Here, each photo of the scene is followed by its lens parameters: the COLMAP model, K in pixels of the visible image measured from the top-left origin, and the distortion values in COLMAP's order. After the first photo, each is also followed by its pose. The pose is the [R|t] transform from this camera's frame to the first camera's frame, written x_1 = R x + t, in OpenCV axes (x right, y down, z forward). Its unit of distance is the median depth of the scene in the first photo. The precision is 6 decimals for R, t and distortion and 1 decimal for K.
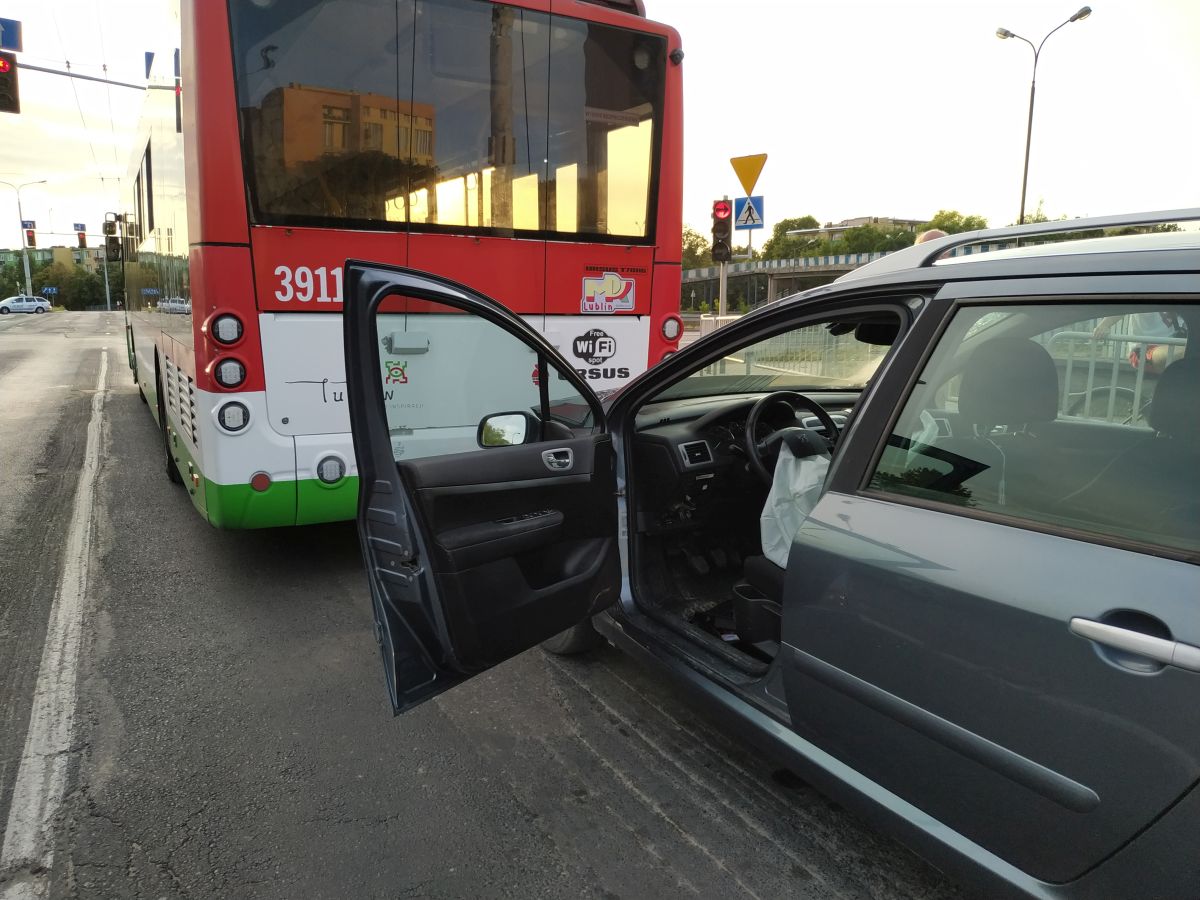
lens RADIAL K [[873.9, 0, 600.7], [0, 873.9, 451.6], [0, 0, 1]] dist [-0.005509, -0.011039]
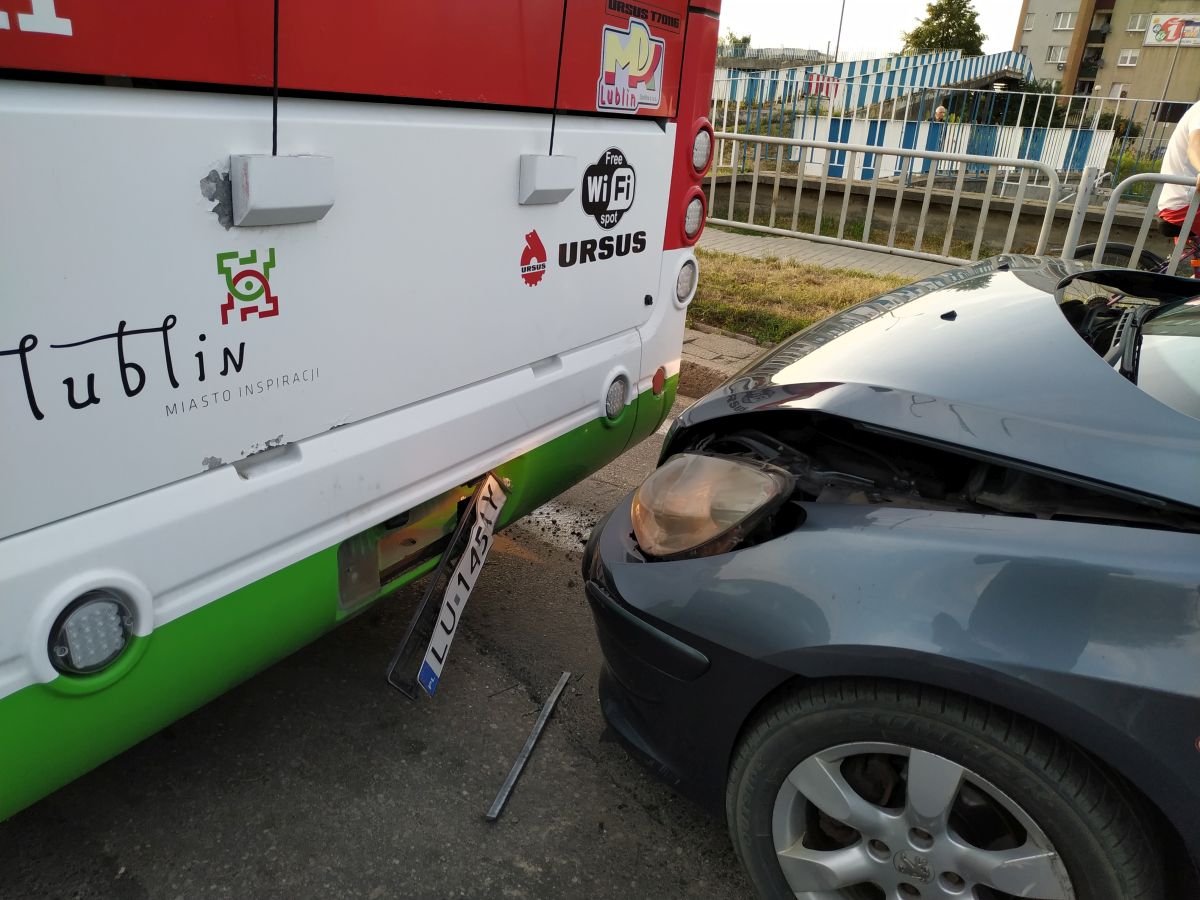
lens RADIAL K [[873.9, 0, 597.0], [0, 873.9, 452.1], [0, 0, 1]] dist [-0.005509, -0.011039]
pose [[0.868282, -0.140966, 0.475621, -0.256294], [0.034420, 0.973584, 0.225718, -0.089408], [-0.494876, -0.179616, 0.850198, 0.588022]]
